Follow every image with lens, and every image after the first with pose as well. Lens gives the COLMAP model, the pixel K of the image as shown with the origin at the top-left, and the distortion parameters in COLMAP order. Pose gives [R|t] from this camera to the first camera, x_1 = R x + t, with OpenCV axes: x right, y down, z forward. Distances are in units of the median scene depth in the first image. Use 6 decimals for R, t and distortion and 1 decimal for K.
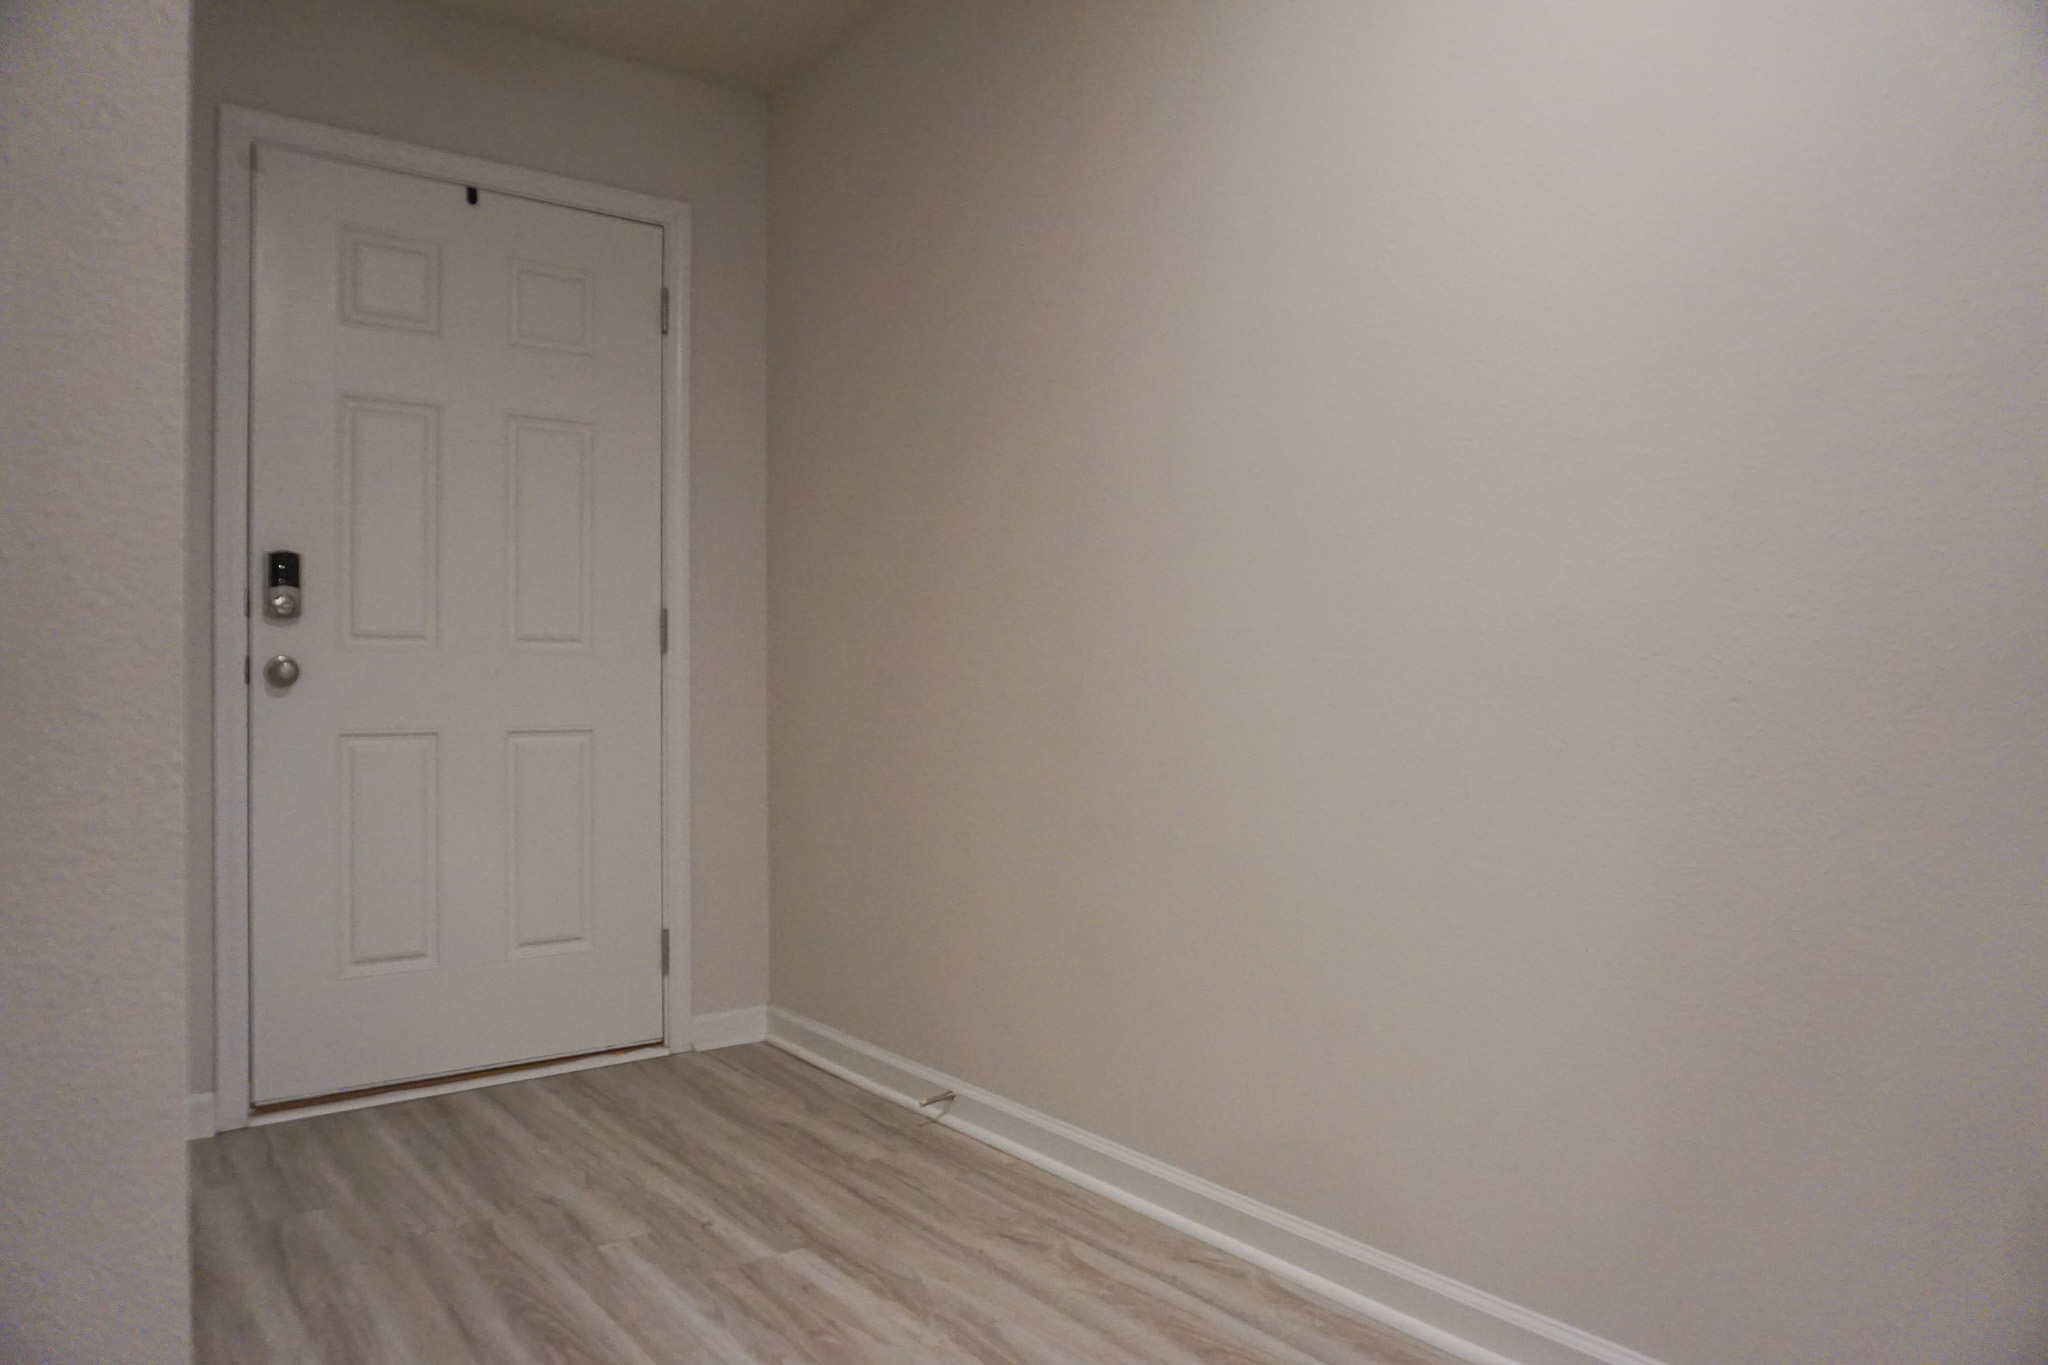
lens RADIAL K [[1367.9, 0, 1031.1], [0, 1367.9, 678.9], [0, 0, 1]] dist [-0.045399, 0.023155]
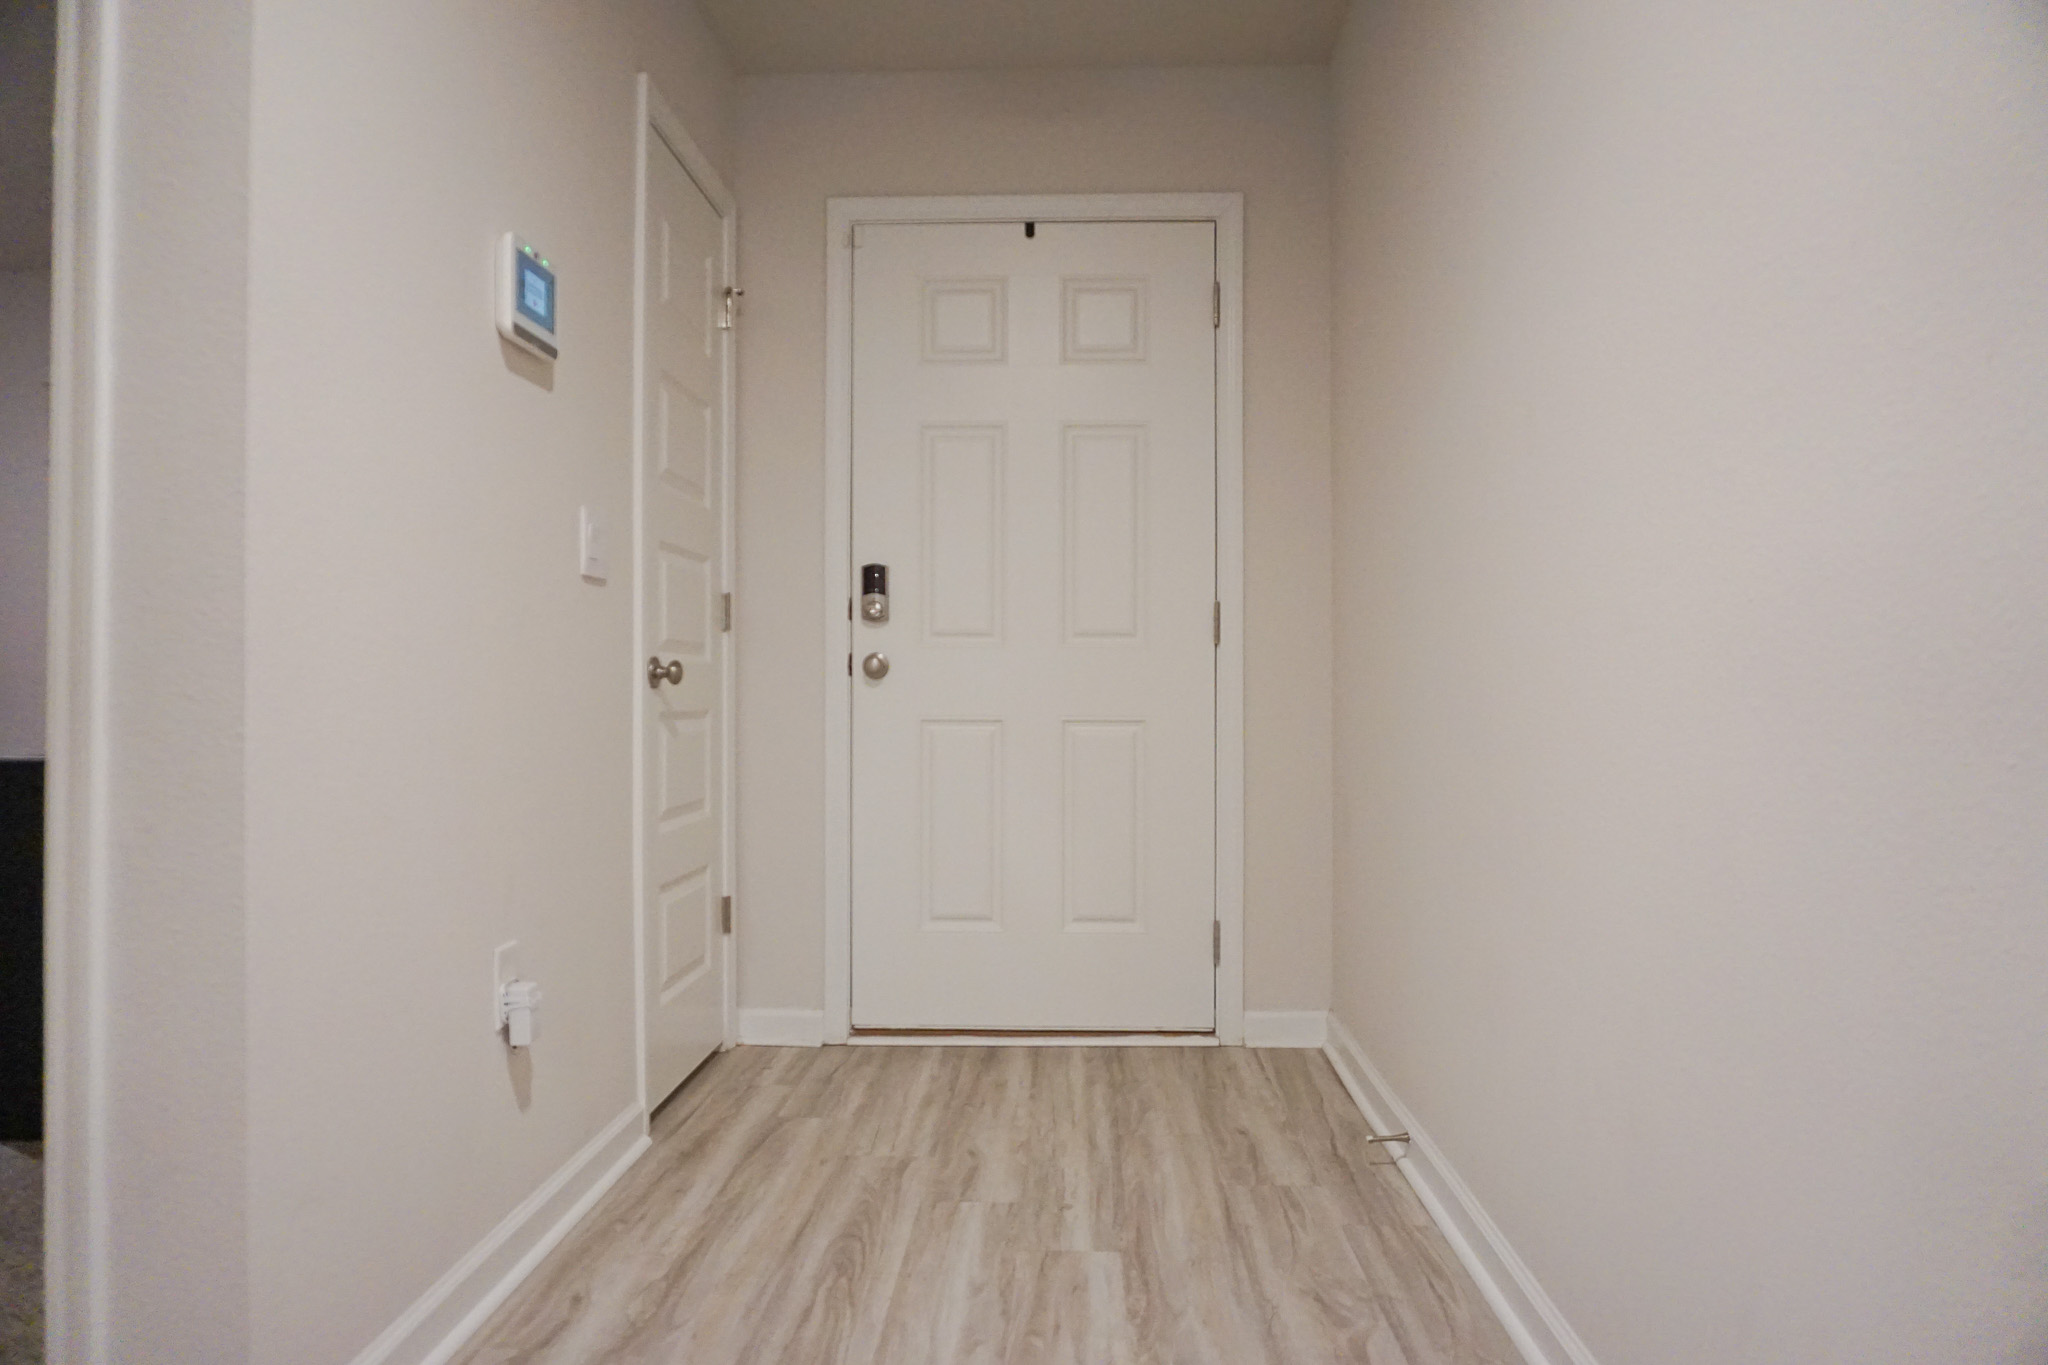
lens RADIAL K [[1367.9, 0, 1028.1], [0, 1367.9, 682.5], [0, 0, 1]] dist [-0.045399, 0.023155]
pose [[0.775734, 0.003347, -0.631052, 0.317114], [0.000565, 0.999982, 0.005999, 0.002182], [0.631060, -0.005011, 0.775718, 0.160760]]
